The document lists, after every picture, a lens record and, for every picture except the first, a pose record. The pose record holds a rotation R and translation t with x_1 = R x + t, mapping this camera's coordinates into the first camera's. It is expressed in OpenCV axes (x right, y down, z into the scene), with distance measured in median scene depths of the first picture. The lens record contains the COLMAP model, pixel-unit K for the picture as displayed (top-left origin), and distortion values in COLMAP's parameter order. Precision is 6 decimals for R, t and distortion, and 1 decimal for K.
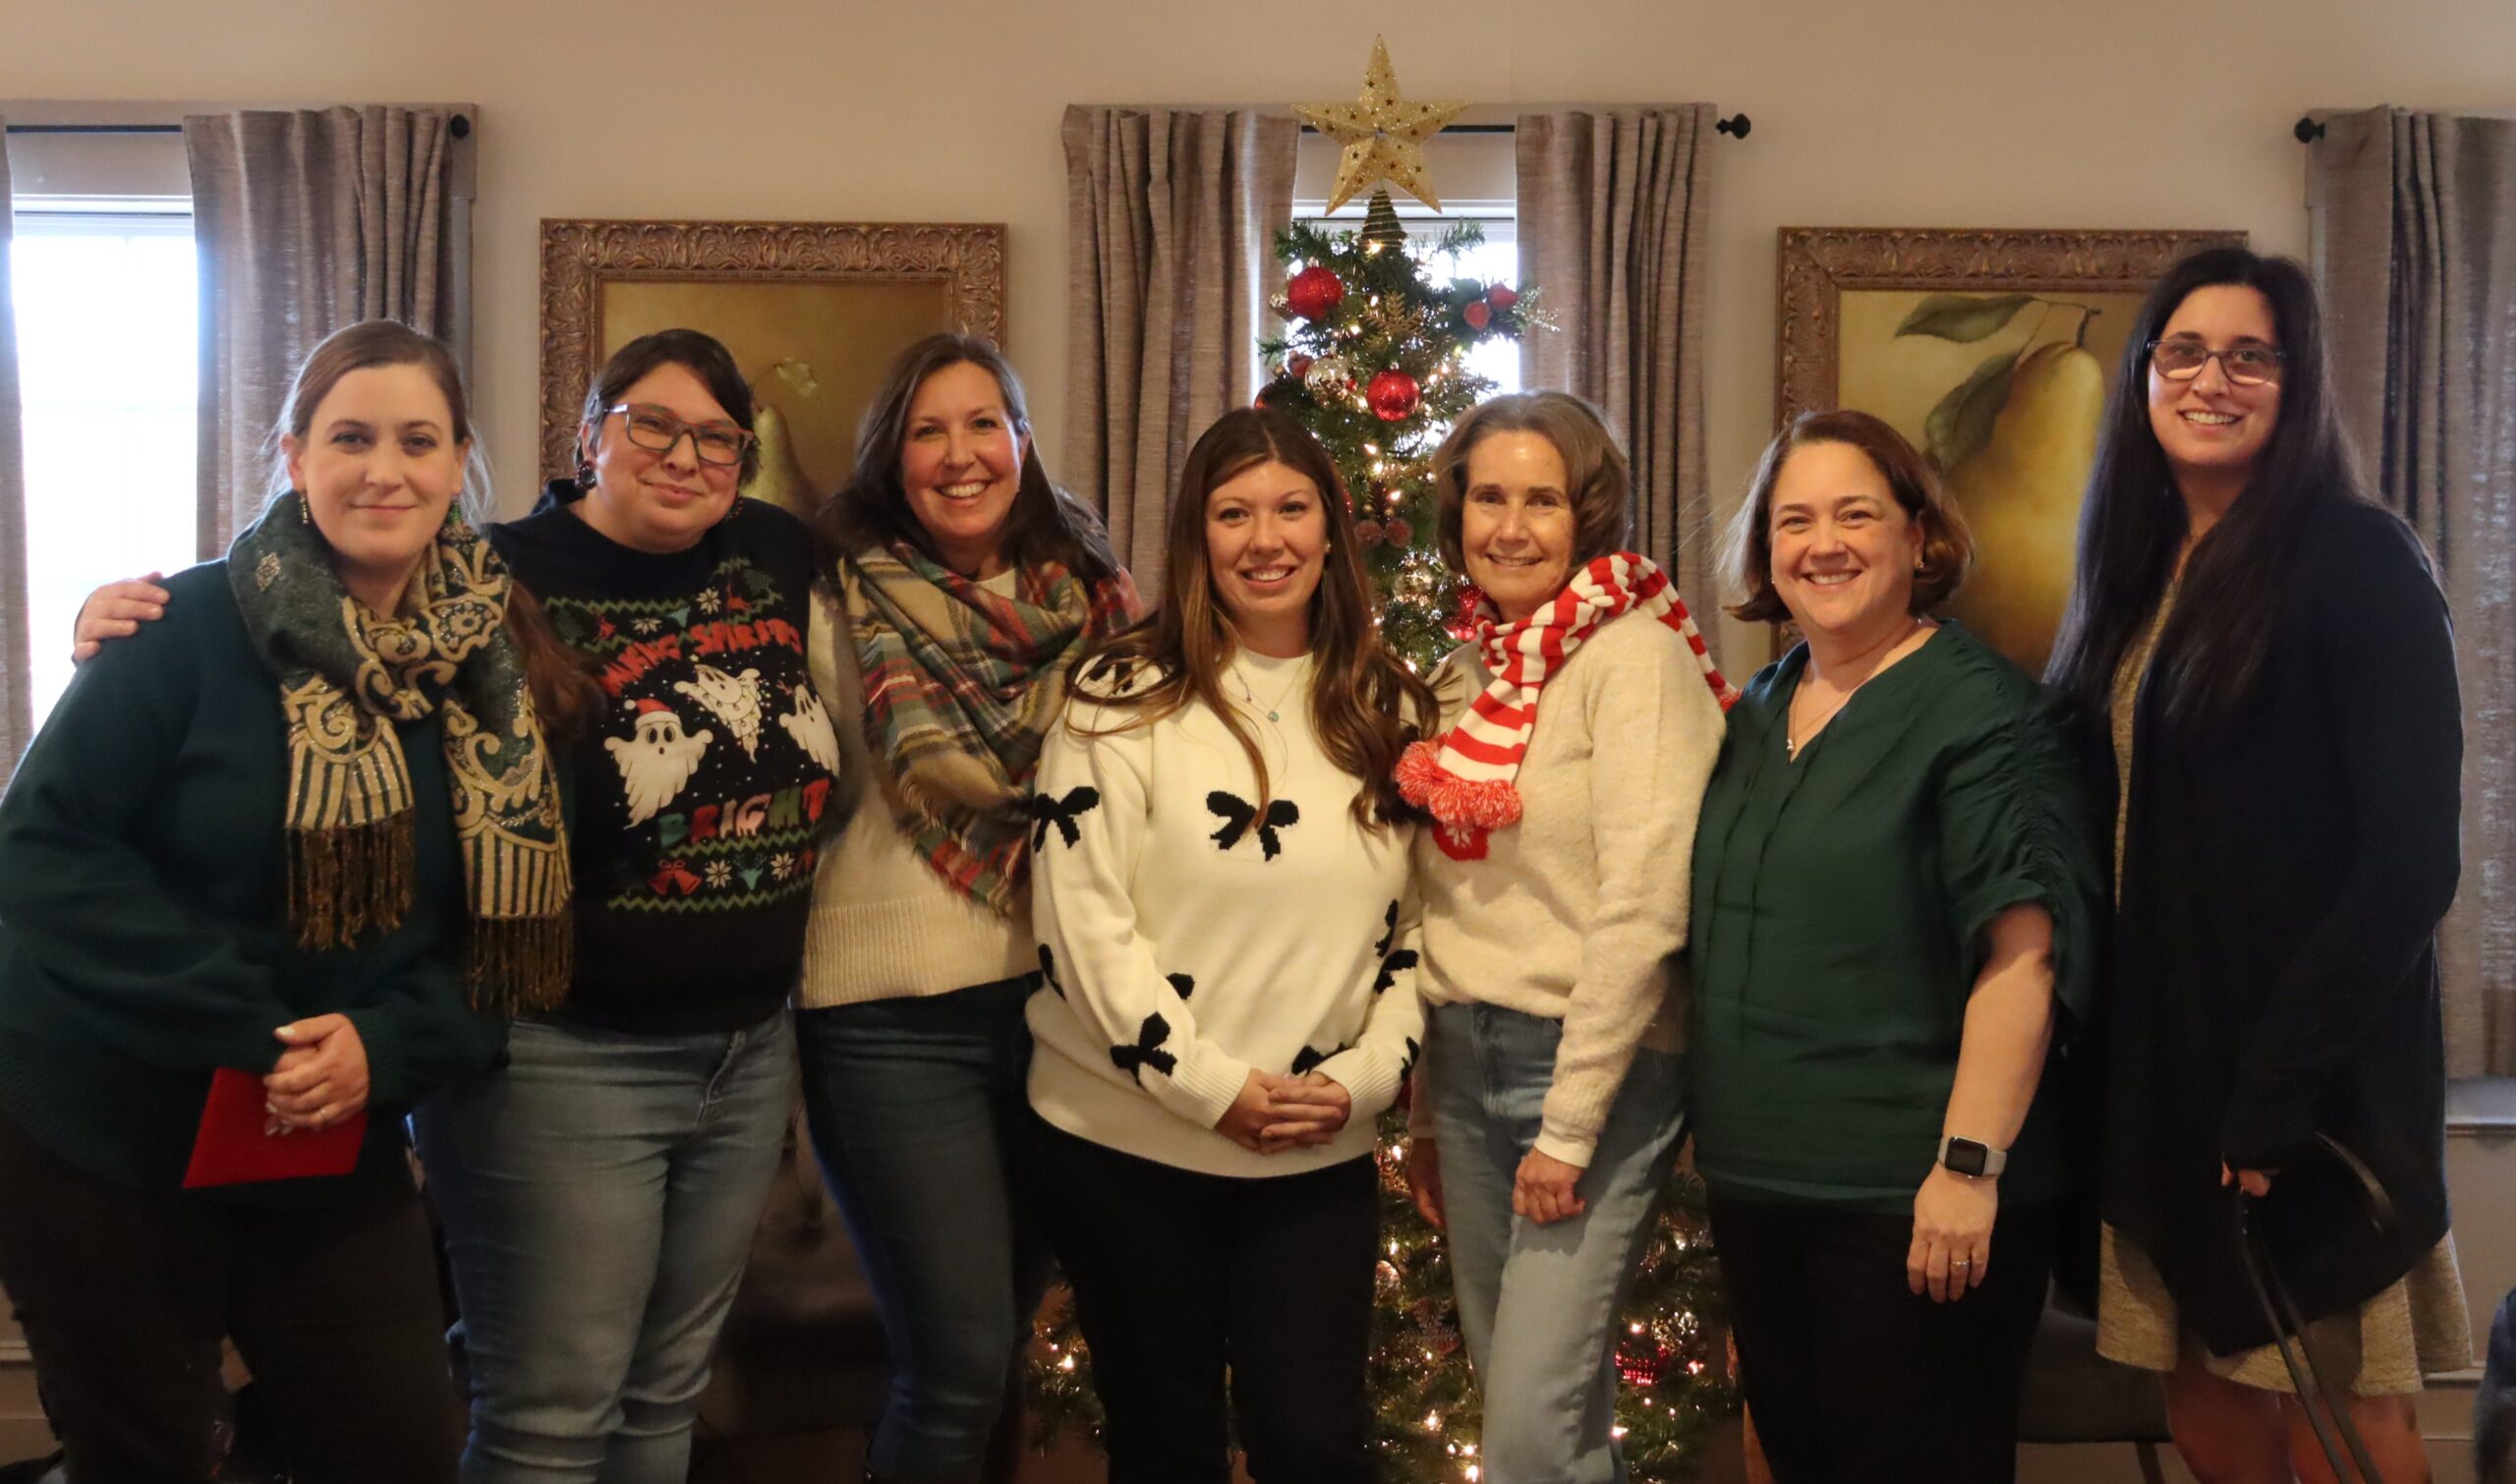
lens RADIAL K [[3299.0, 0, 1298.4], [0, 3299.0, 675.0], [0, 0, 1]] dist [0.010205, 0.000000]
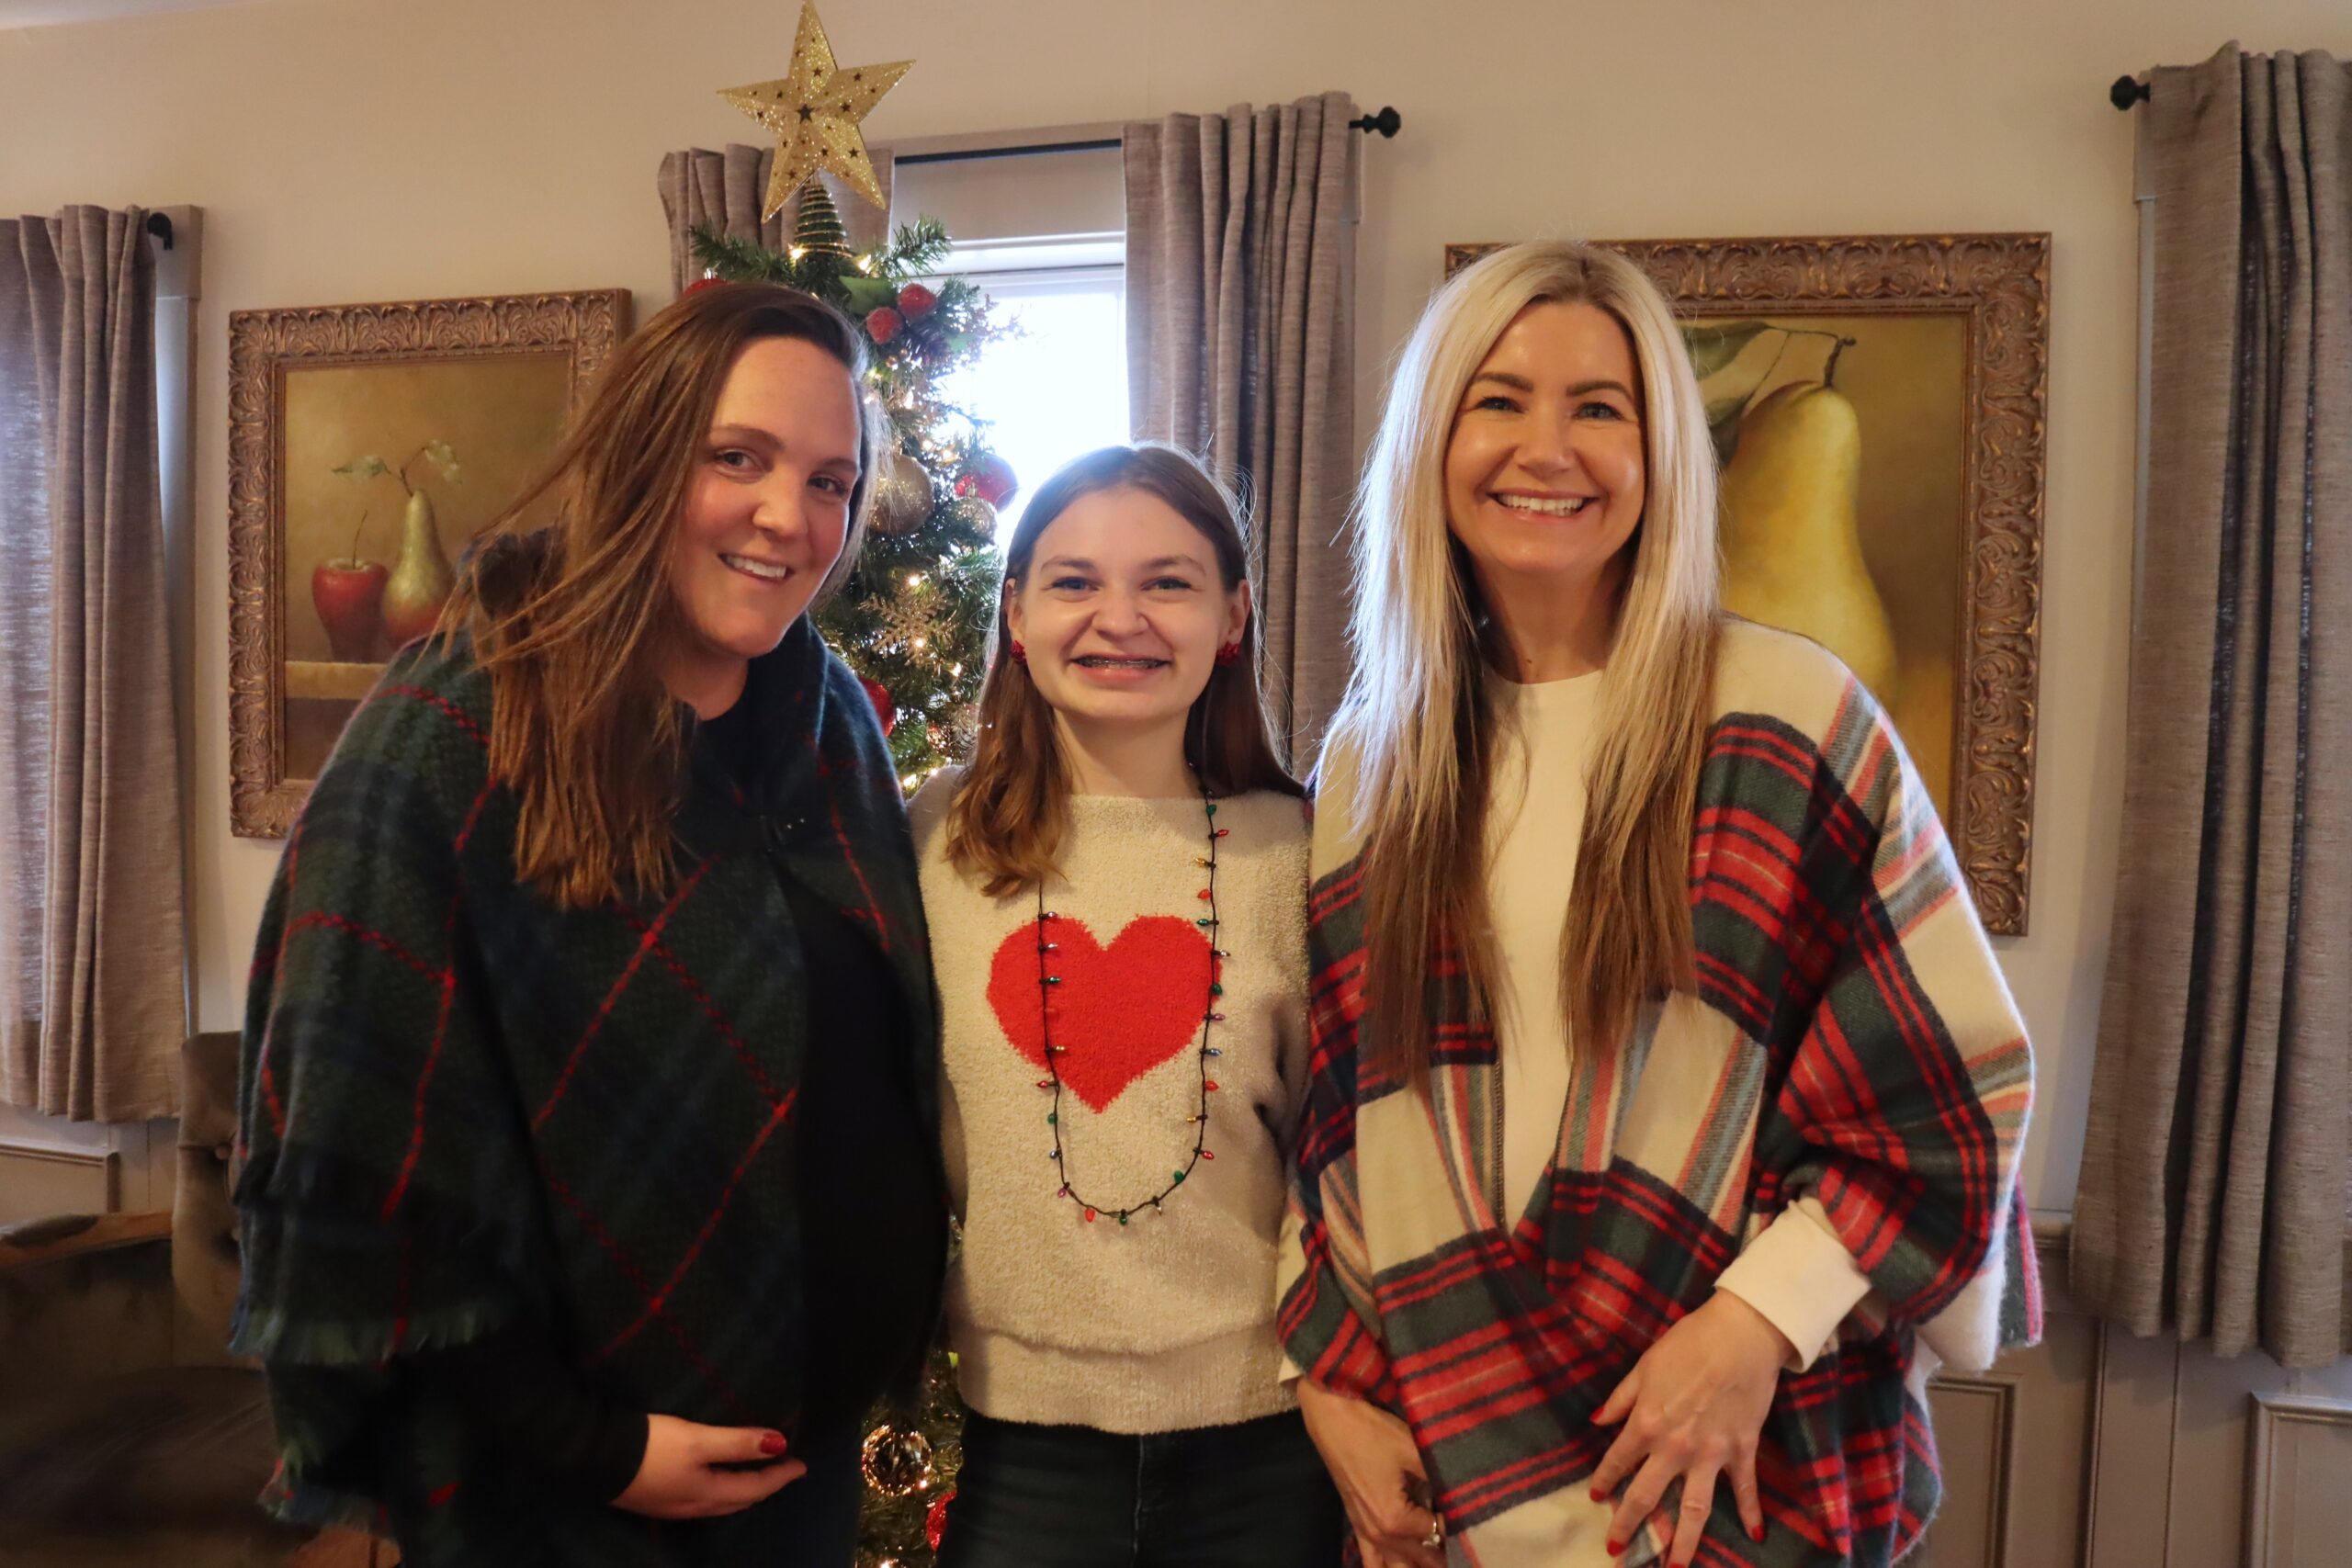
lens RADIAL K [[2006.6, 0, 1172.6], [0, 2006.6, 785.6], [0, 0, 1]] dist [-0.160611, 0.120107]
pose [[0.955336, 0.028699, -0.294124, 0.229559], [-0.023865, 0.999515, 0.020010, -0.010708], [0.294556, -0.012097, 0.955558, 0.512899]]
